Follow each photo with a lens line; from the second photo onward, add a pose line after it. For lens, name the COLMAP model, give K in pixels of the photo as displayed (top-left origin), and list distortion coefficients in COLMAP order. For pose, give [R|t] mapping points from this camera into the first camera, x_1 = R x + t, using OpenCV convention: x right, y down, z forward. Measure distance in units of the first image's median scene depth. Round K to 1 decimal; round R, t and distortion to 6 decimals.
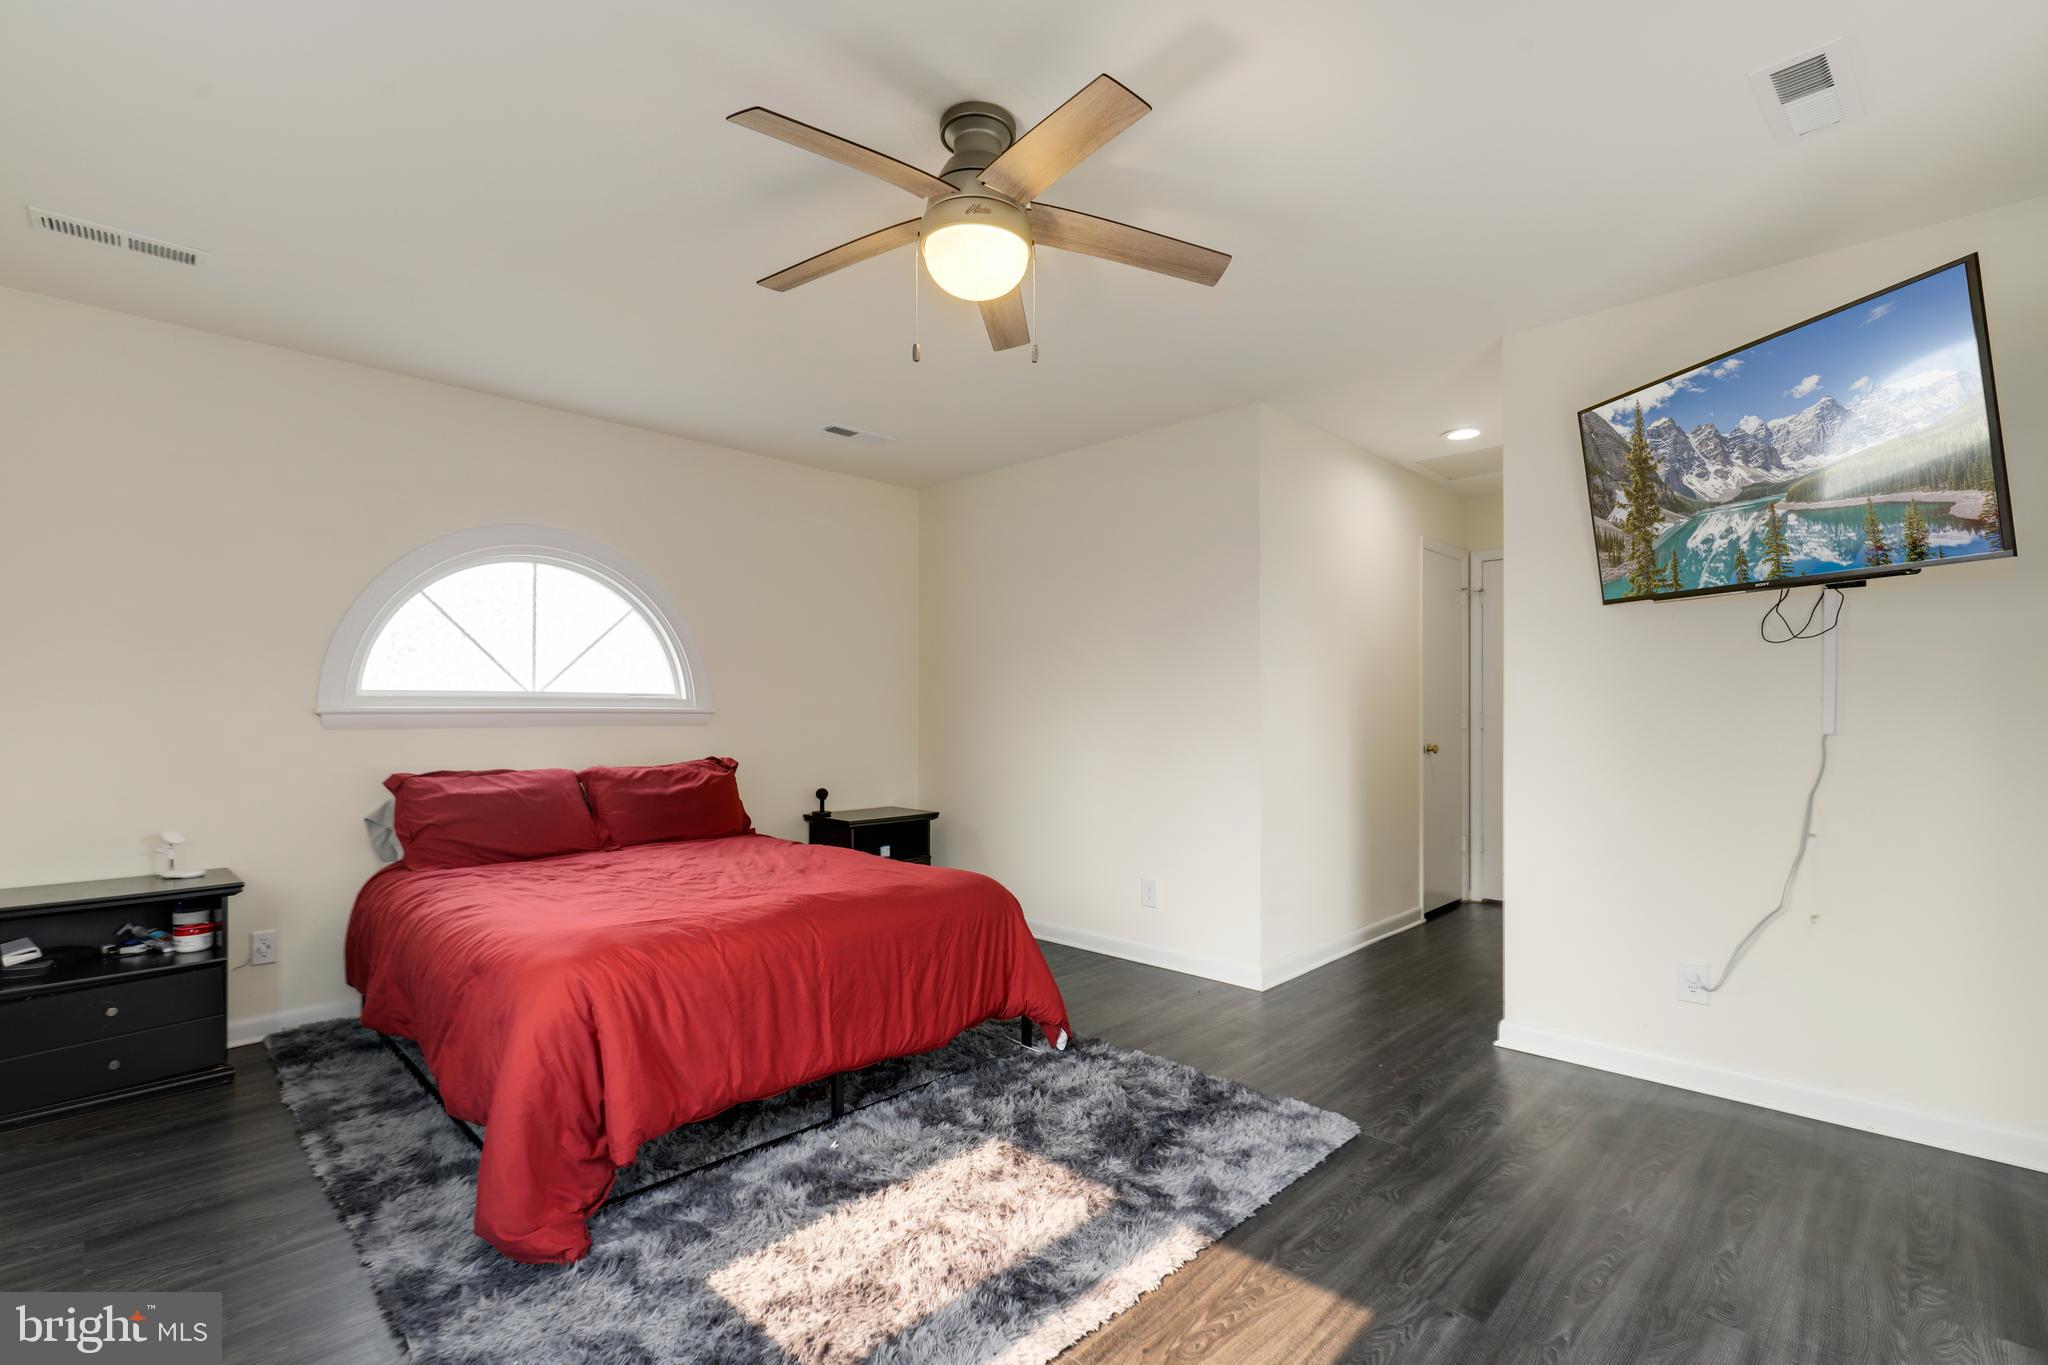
lens RADIAL K [[934.3, 0, 1026.7], [0, 934.3, 690.8], [0, 0, 1]] dist [0.002497, -0.000865]
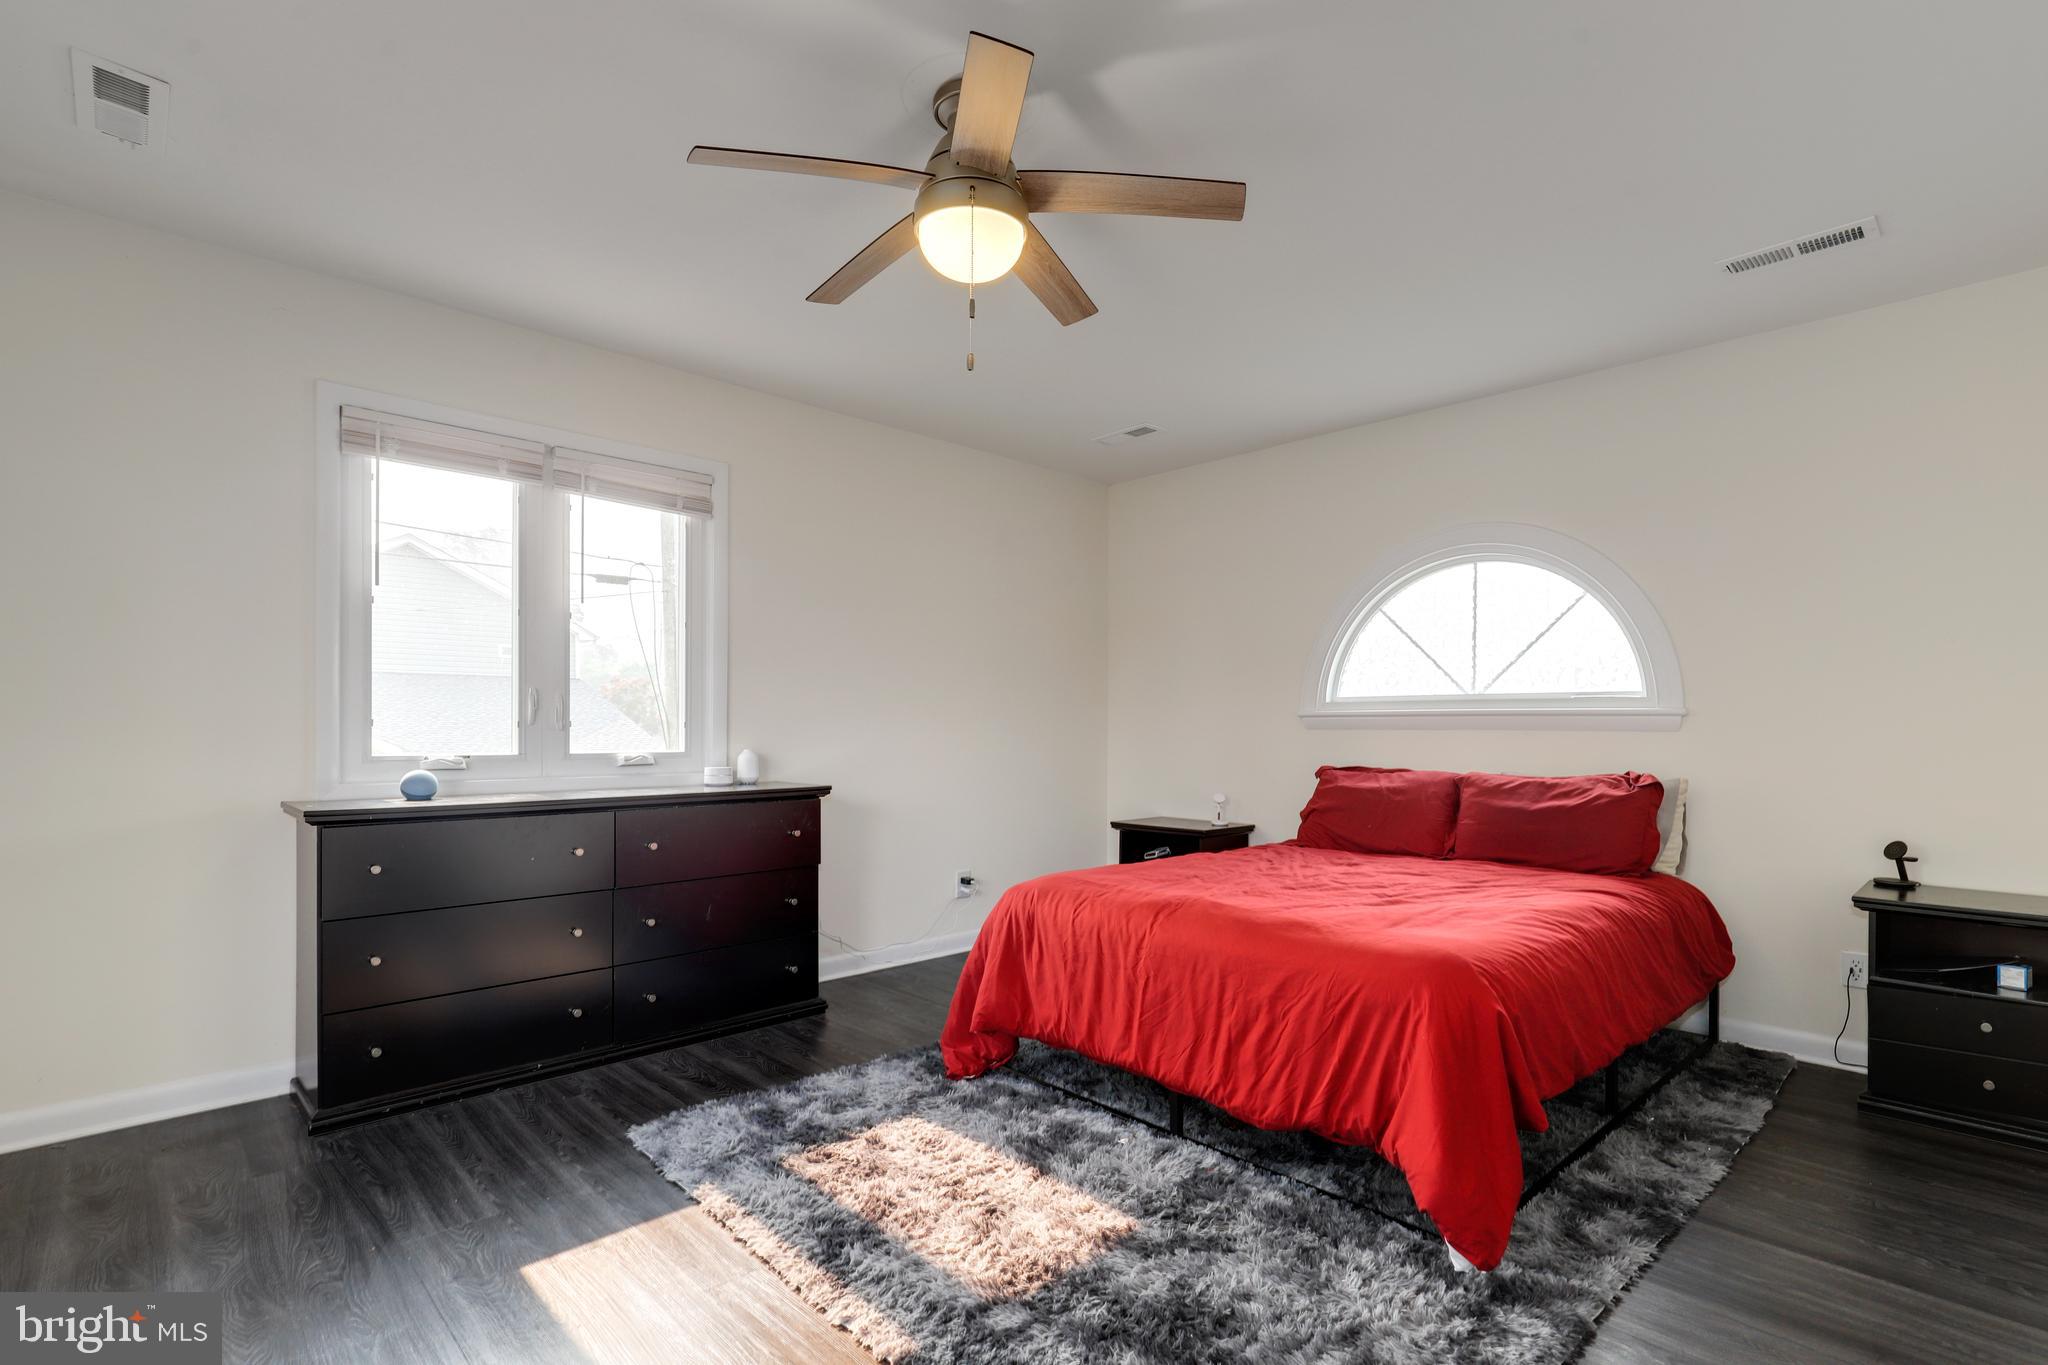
lens RADIAL K [[934.3, 0, 1004.8], [0, 934.3, 722.2], [0, 0, 1]] dist [0.002497, -0.000865]
pose [[-0.038992, -0.002296, -0.999237, 0.726873], [0.017555, 0.999841, -0.002982, 0.037910], [0.999085, -0.017658, -0.038945, 0.842964]]
